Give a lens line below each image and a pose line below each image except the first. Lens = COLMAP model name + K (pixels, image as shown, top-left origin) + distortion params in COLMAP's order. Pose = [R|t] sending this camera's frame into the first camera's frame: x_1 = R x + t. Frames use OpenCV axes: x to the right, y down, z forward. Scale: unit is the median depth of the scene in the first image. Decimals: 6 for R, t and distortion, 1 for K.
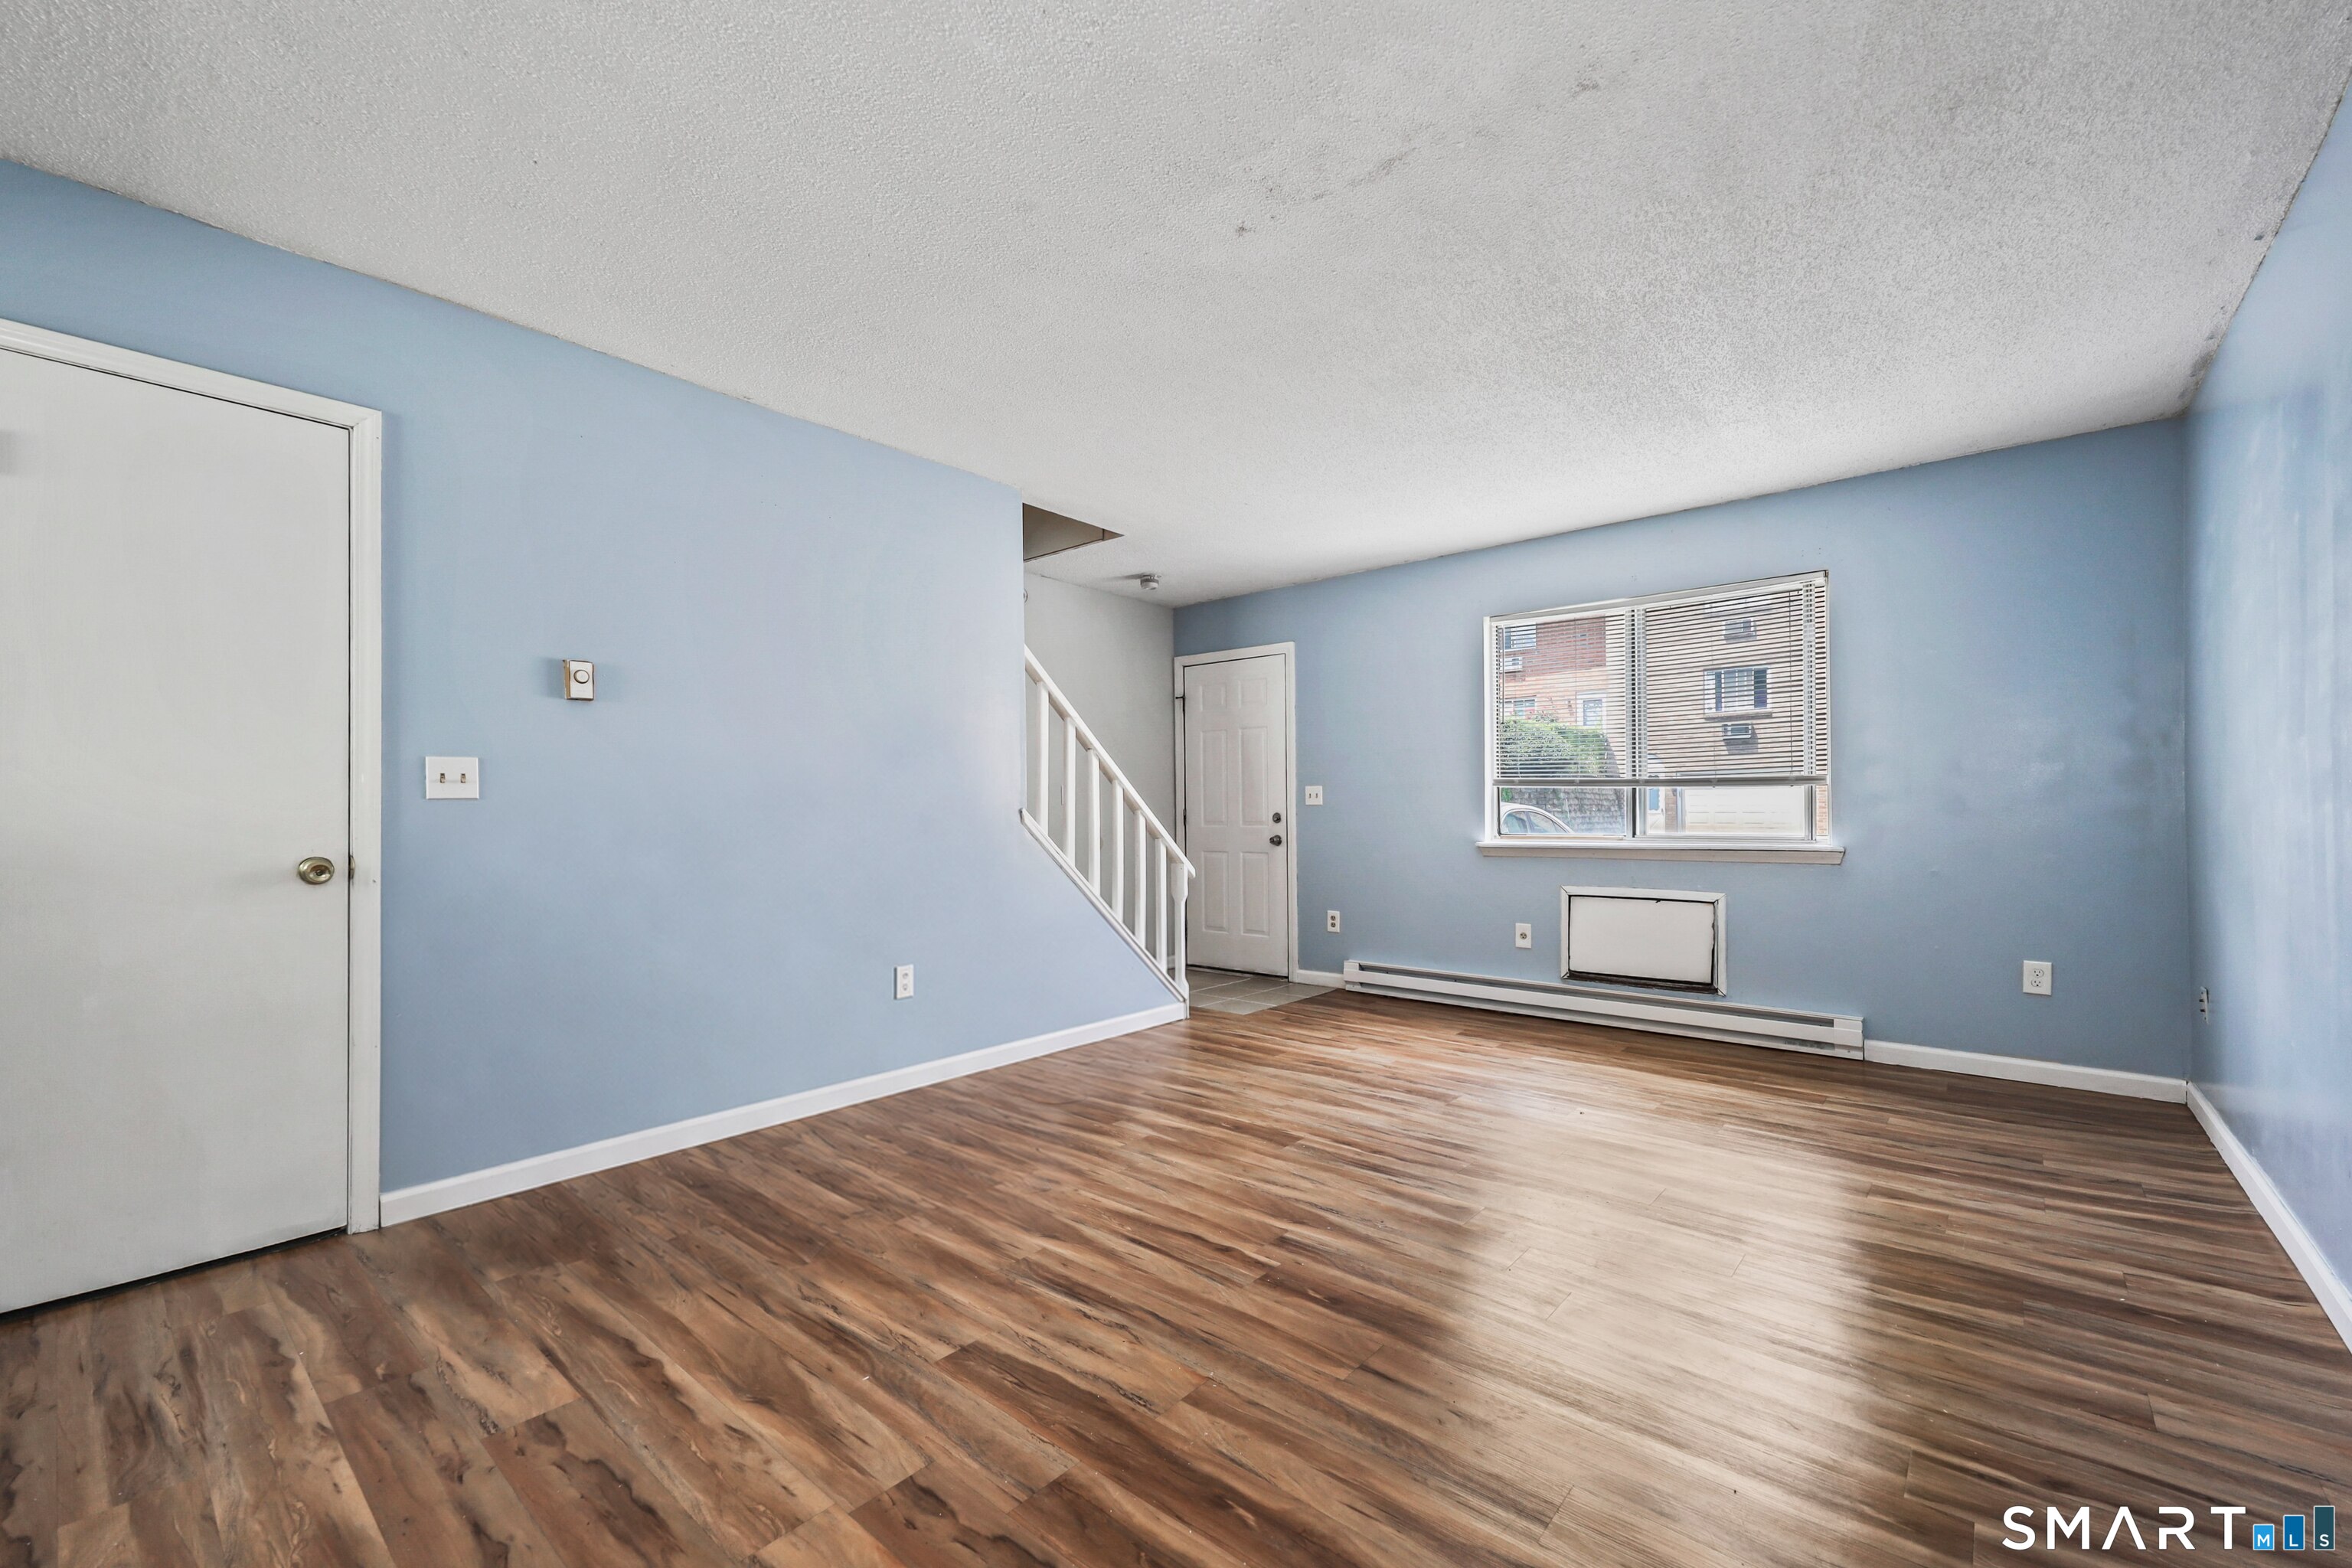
lens RADIAL K [[937.3, 0, 1162.9], [0, 937.3, 800.1], [0, 0, 1]] dist [0.002480, -0.000255]
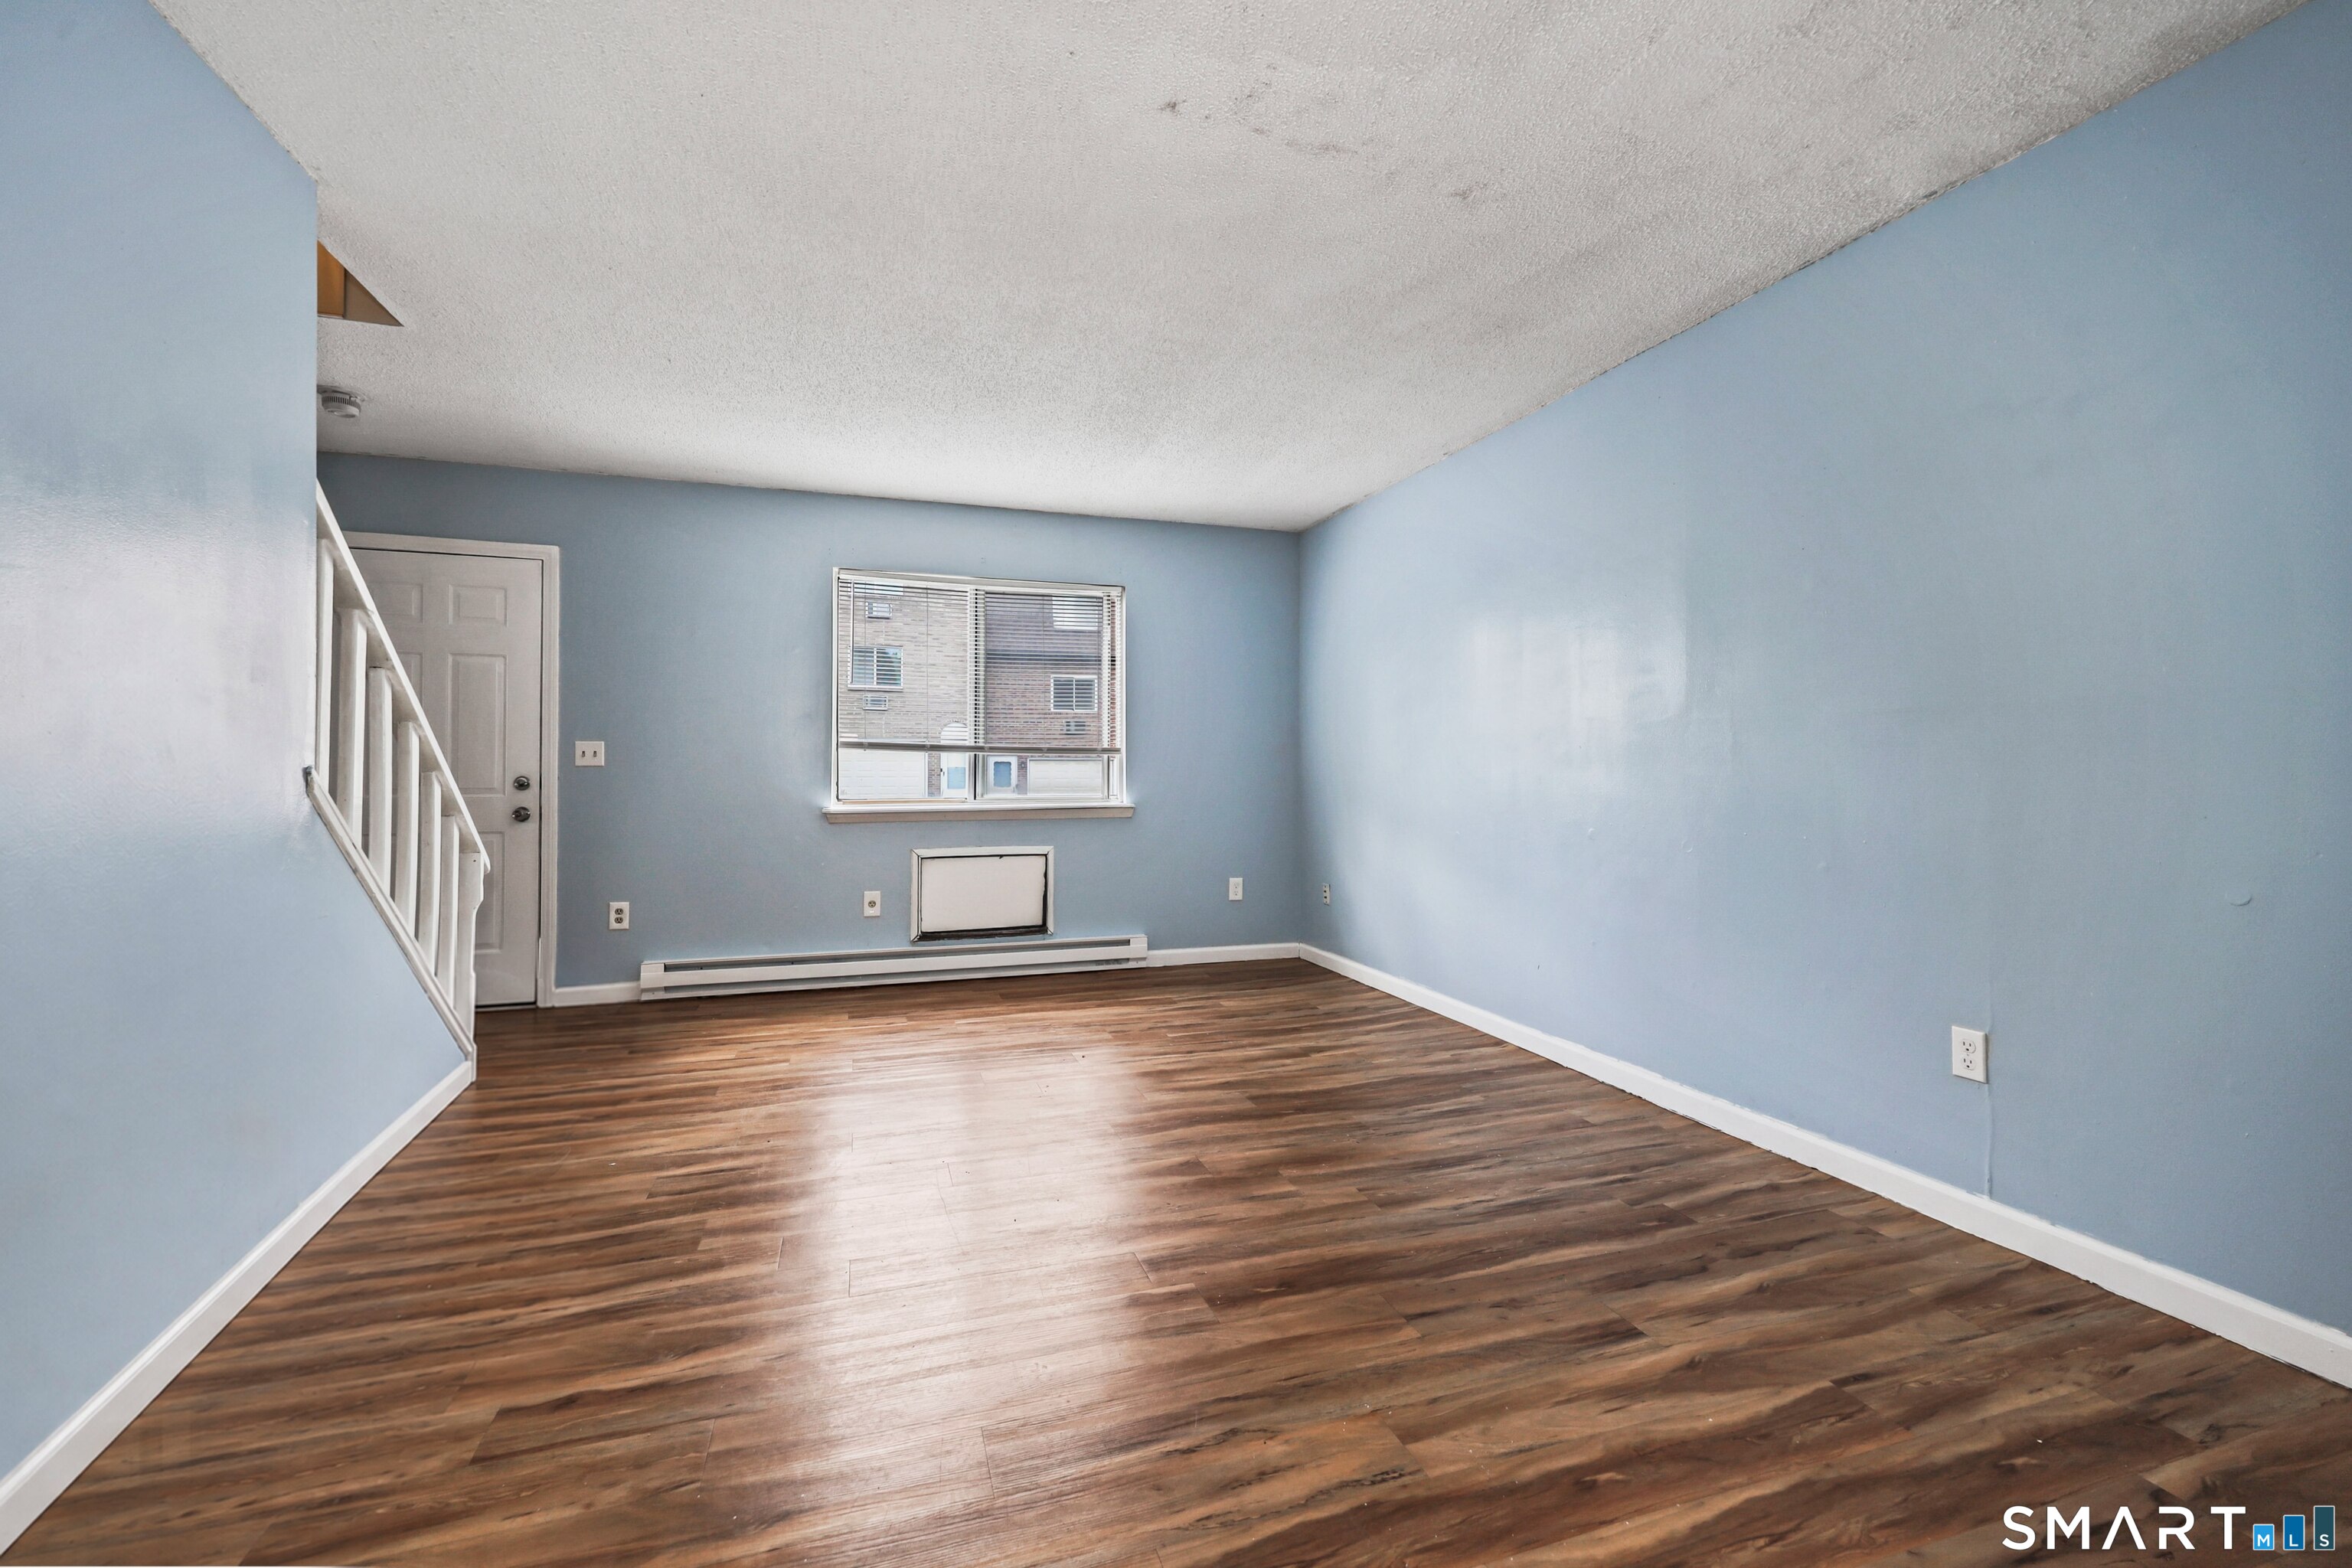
lens RADIAL K [[937.3, 0, 1155.2], [0, 937.3, 753.0], [0, 0, 1]] dist [0.002480, -0.000255]
pose [[0.530101, 0.022615, 0.847633, -0.336426], [-0.012996, 0.999744, -0.018545, 0.003859], [-0.847835, -0.001186, 0.530259, 0.284580]]
